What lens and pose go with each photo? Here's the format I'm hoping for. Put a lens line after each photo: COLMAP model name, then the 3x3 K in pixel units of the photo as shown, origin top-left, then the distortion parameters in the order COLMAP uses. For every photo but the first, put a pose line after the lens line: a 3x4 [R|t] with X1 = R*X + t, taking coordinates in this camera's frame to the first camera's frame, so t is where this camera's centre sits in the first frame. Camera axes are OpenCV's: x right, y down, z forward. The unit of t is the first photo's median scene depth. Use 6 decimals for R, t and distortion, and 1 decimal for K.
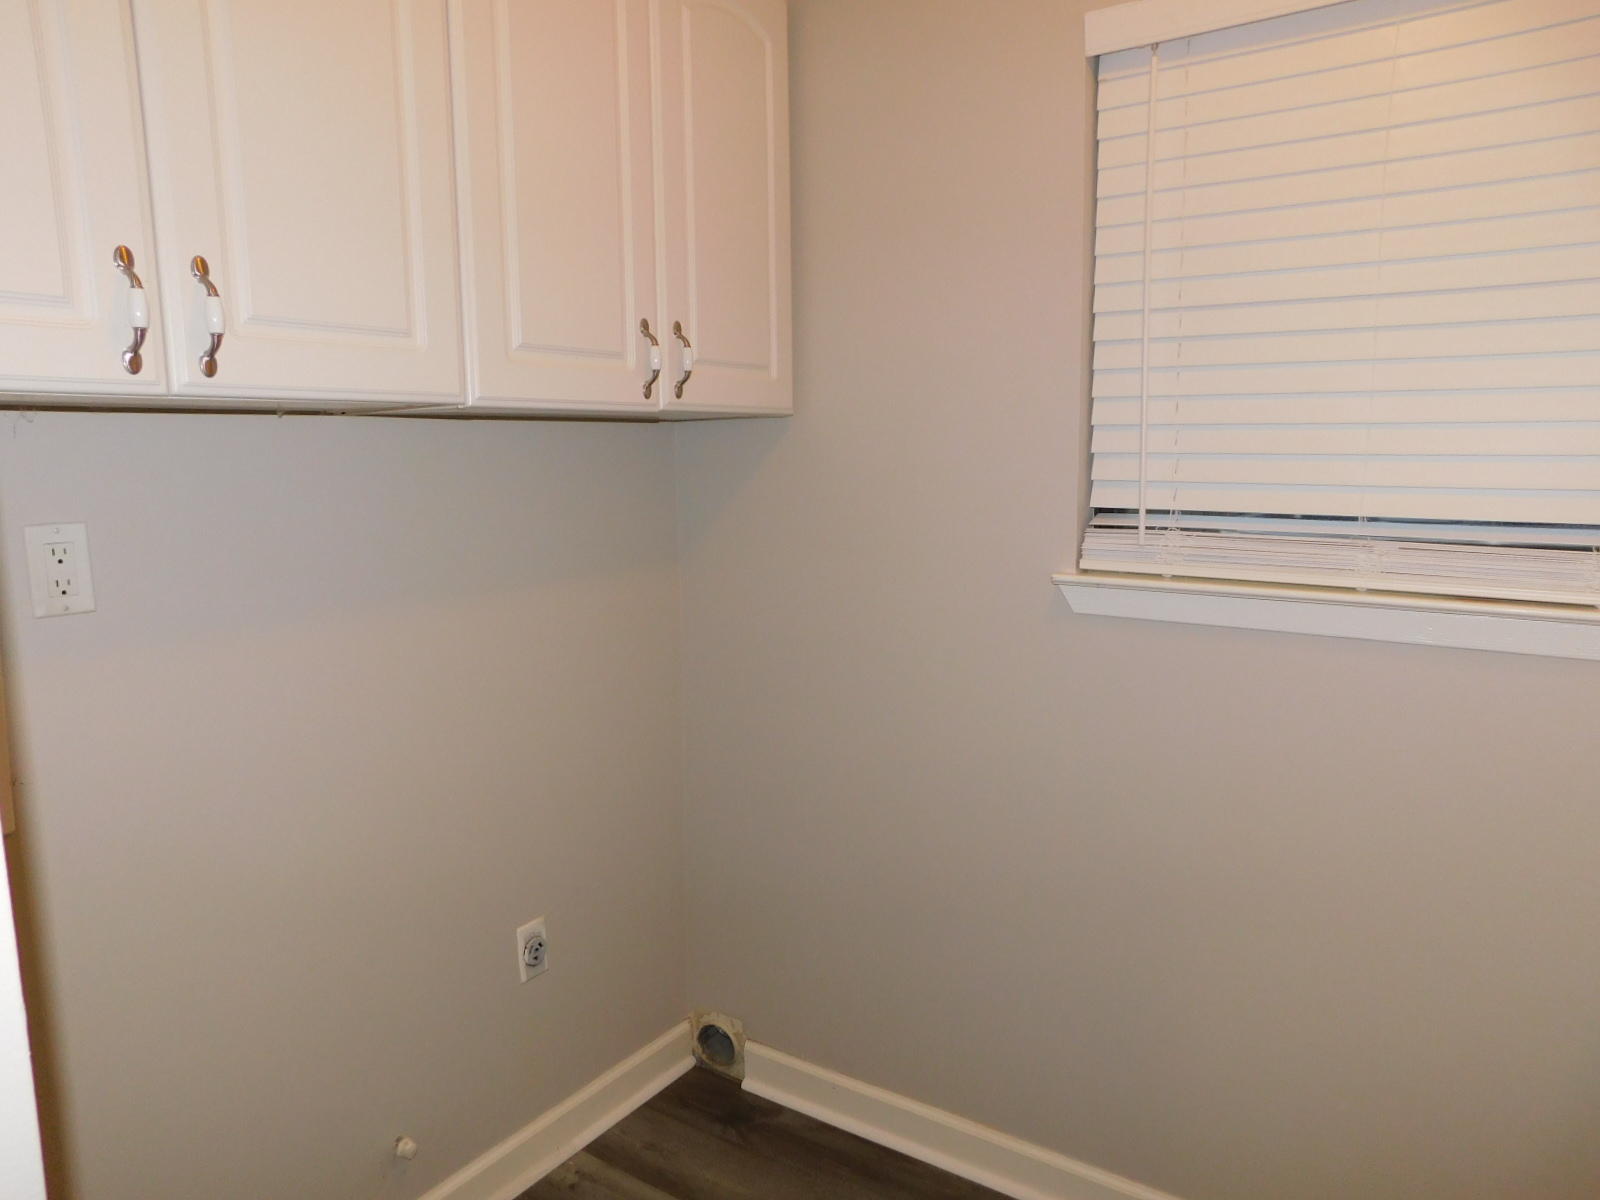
lens RADIAL K [[1057.7, 0, 795.7], [0, 1057.7, 610.9], [0, 0, 1]] dist [-0.066759, 0.054858]
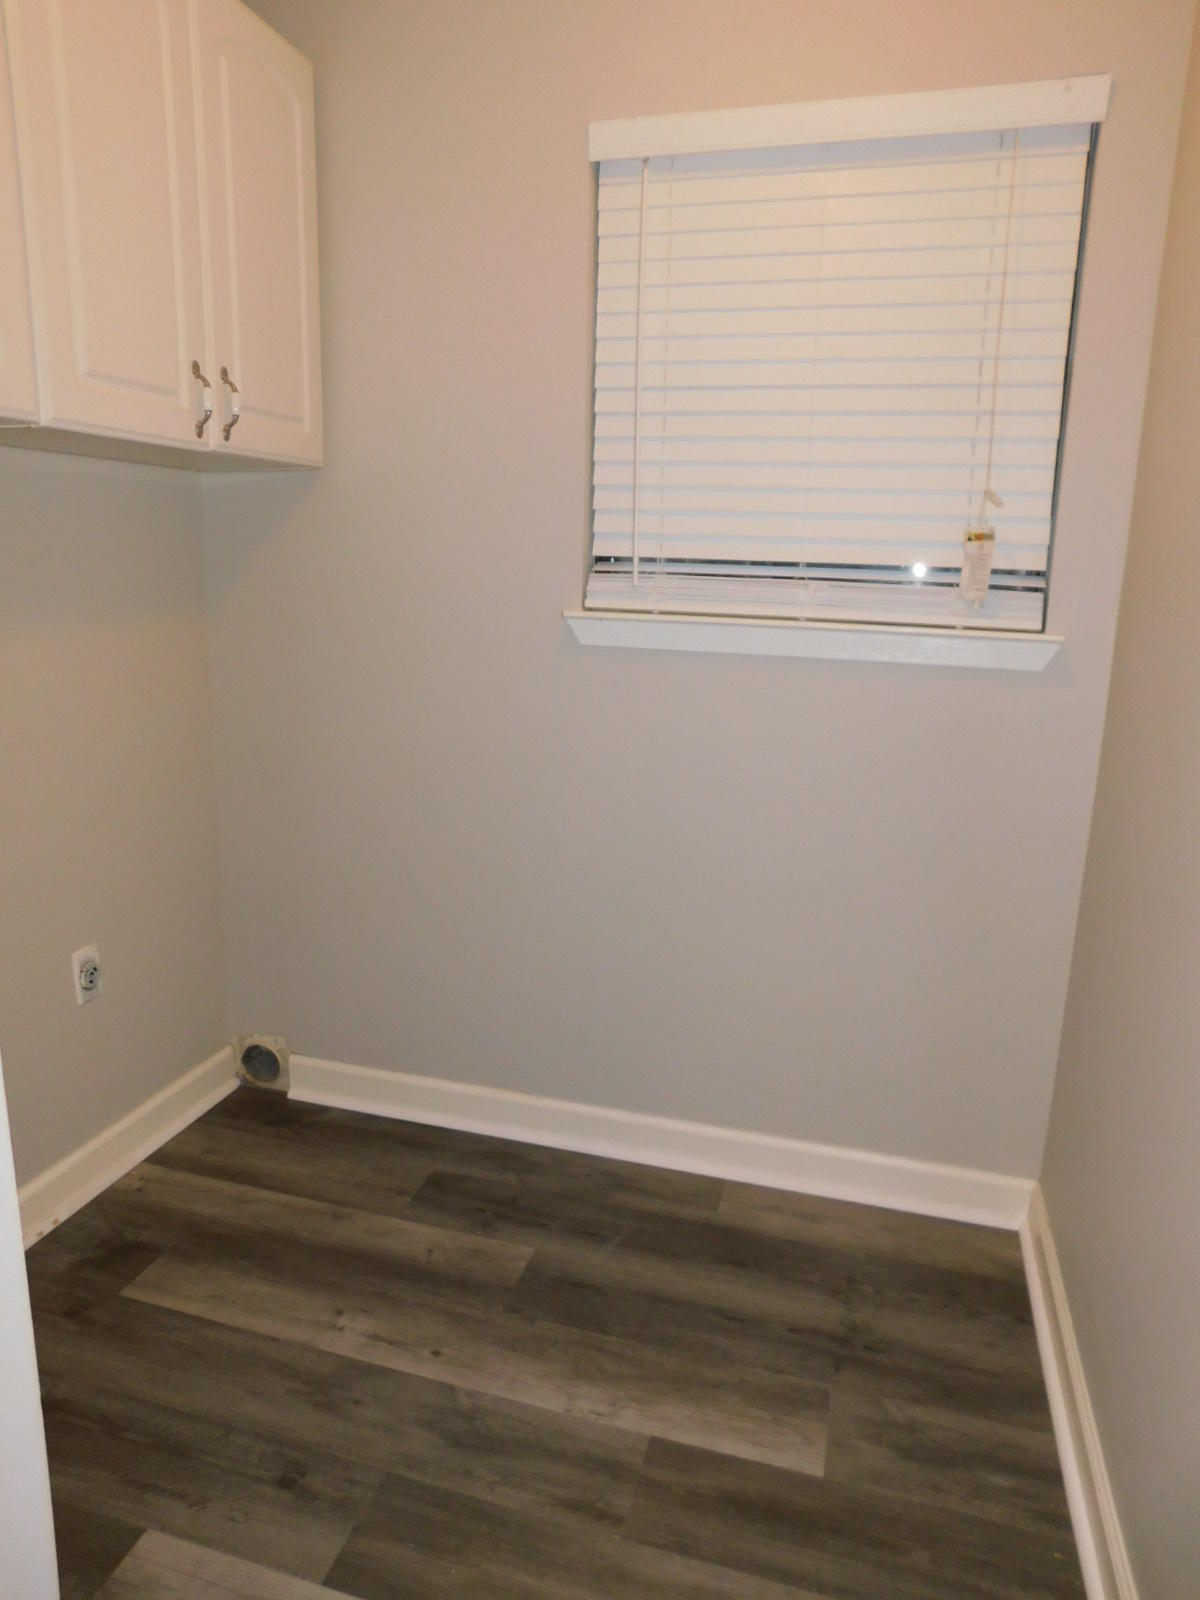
lens RADIAL K [[1057.7, 0, 587.8], [0, 1057.7, 798.7], [0, 0, 1]] dist [-0.066759, 0.054858]
pose [[0.952561, -0.035506, 0.302269, -0.093990], [0.012321, 0.996856, 0.078270, 0.081964], [-0.304098, -0.070833, 0.950004, -0.145711]]
